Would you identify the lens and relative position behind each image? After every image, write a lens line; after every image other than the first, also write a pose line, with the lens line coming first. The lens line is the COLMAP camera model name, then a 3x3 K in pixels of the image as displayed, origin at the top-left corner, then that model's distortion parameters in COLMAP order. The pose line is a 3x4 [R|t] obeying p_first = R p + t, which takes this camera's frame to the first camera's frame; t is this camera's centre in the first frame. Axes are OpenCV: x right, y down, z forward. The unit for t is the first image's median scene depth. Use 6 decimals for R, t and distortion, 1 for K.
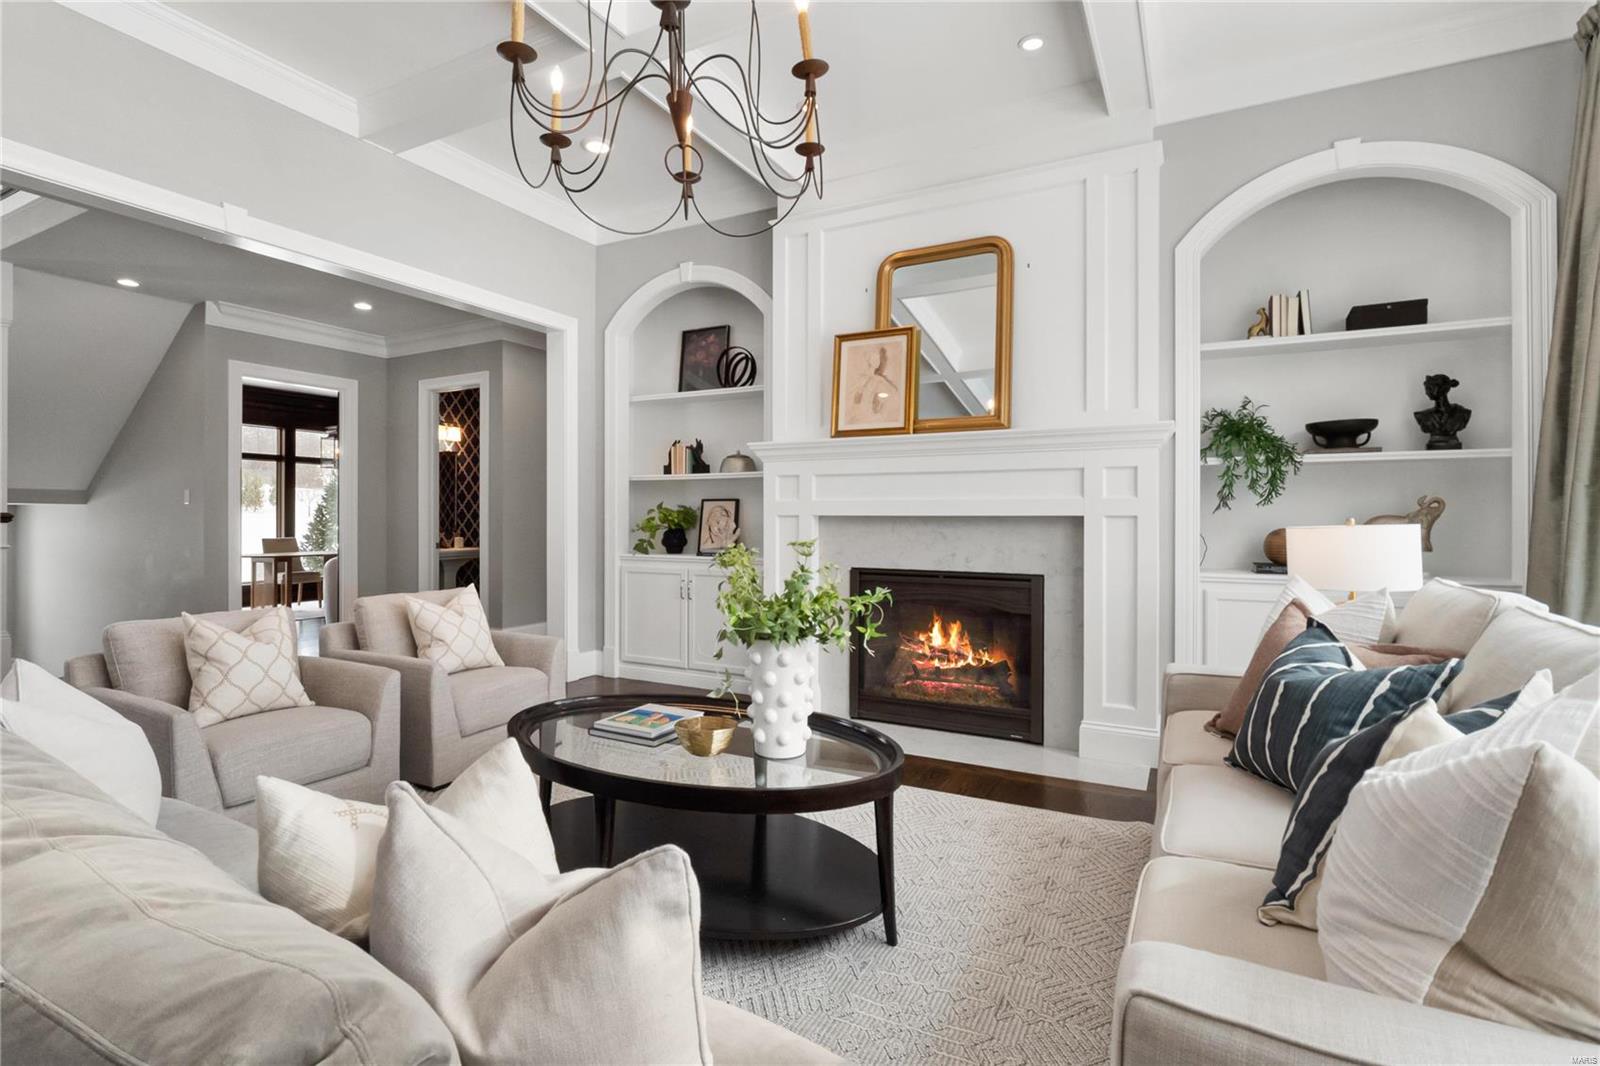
lens RADIAL K [[751.3, 0, 783.7], [0, 751.3, 518.7], [0, 0, 1]] dist [-0.017631, -0.000137]
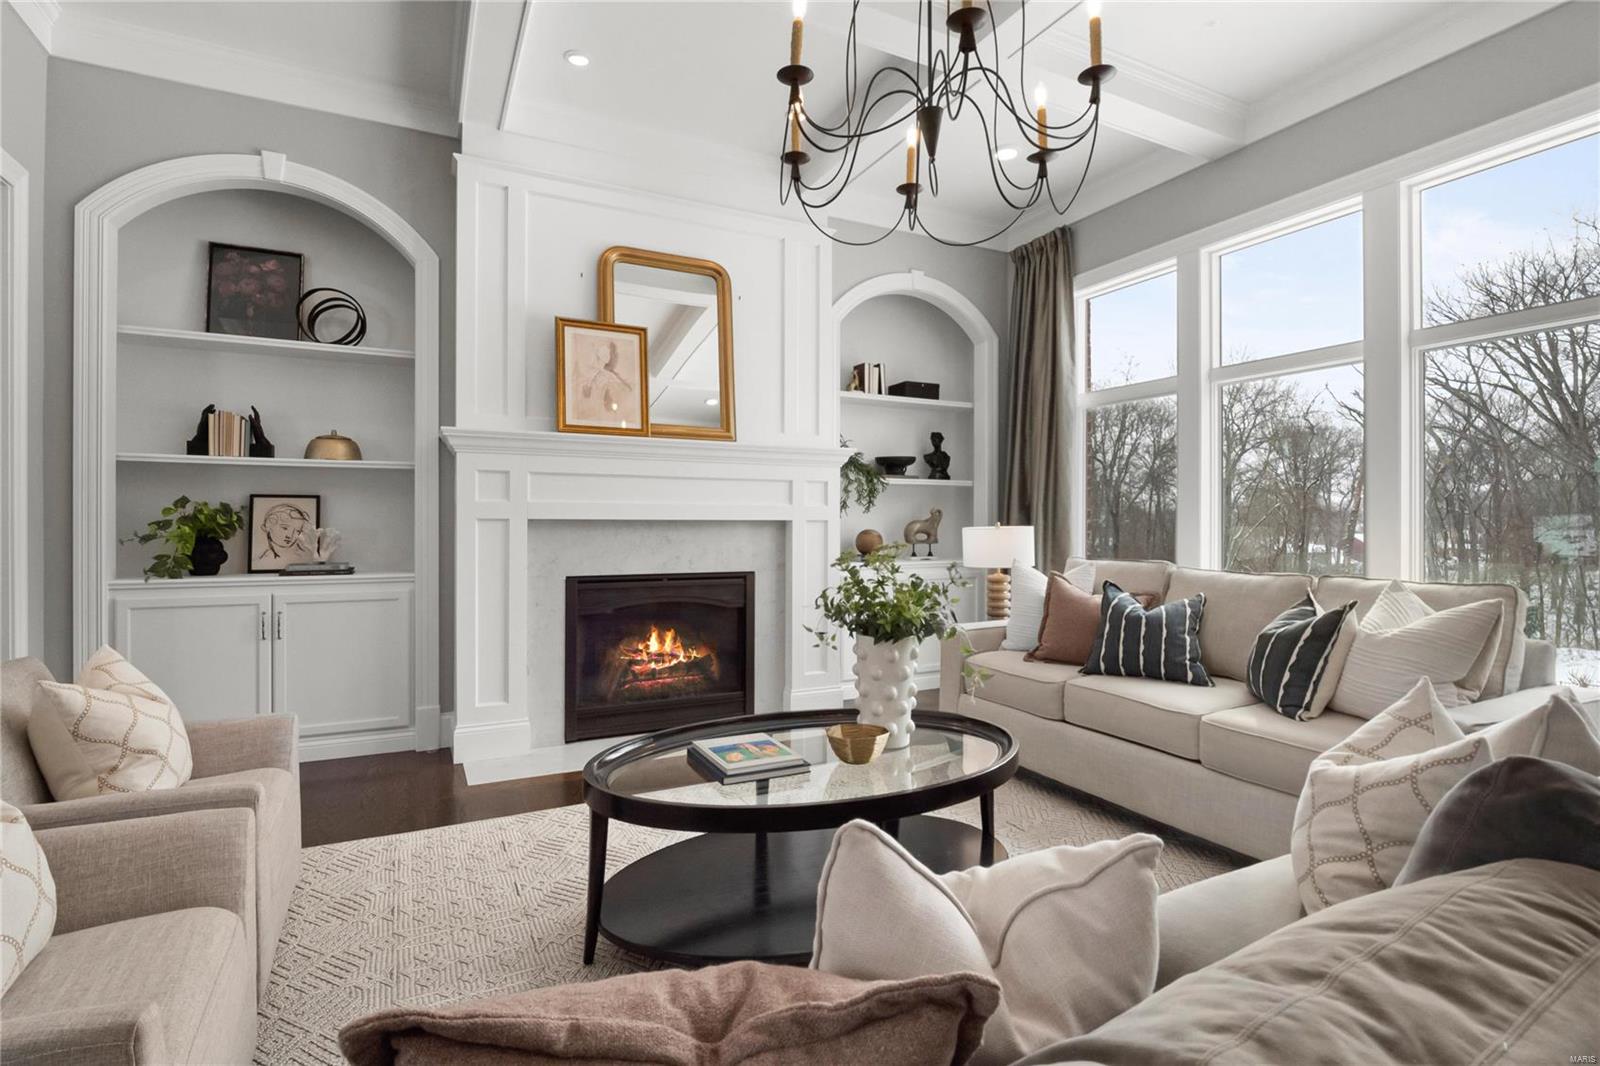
lens RADIAL K [[751.3, 0, 779.7], [0, 751.3, 527.0], [0, 0, 1]] dist [-0.017631, -0.000137]
pose [[0.582752, -0.005091, 0.812634, -0.522802], [-0.000922, 0.999976, 0.006925, -0.001186], [-0.812649, -0.004785, 0.582733, 0.276475]]
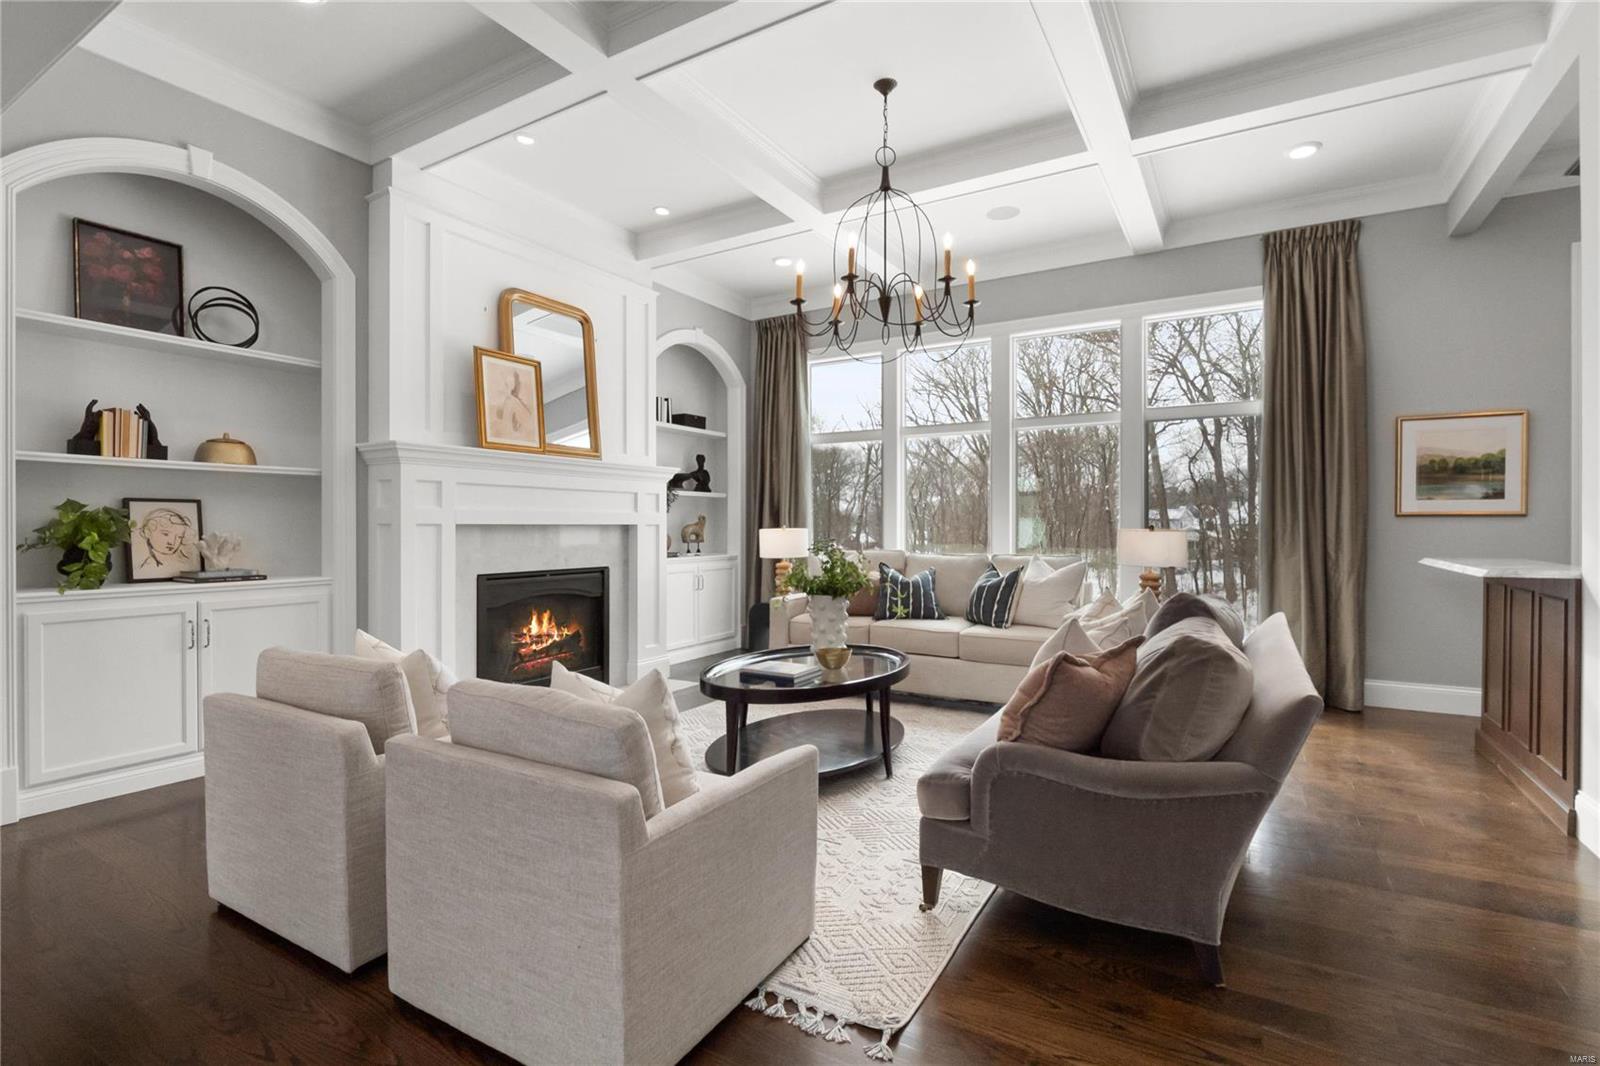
lens RADIAL K [[751.3, 0, 766.6], [0, 751.3, 534.1], [0, 0, 1]] dist [-0.017631, -0.000137]
pose [[0.075032, -0.012468, 0.997103, -0.954939], [0.001738, 0.999922, 0.012373, -0.002343], [-0.997180, 0.000804, 0.075048, 0.554934]]
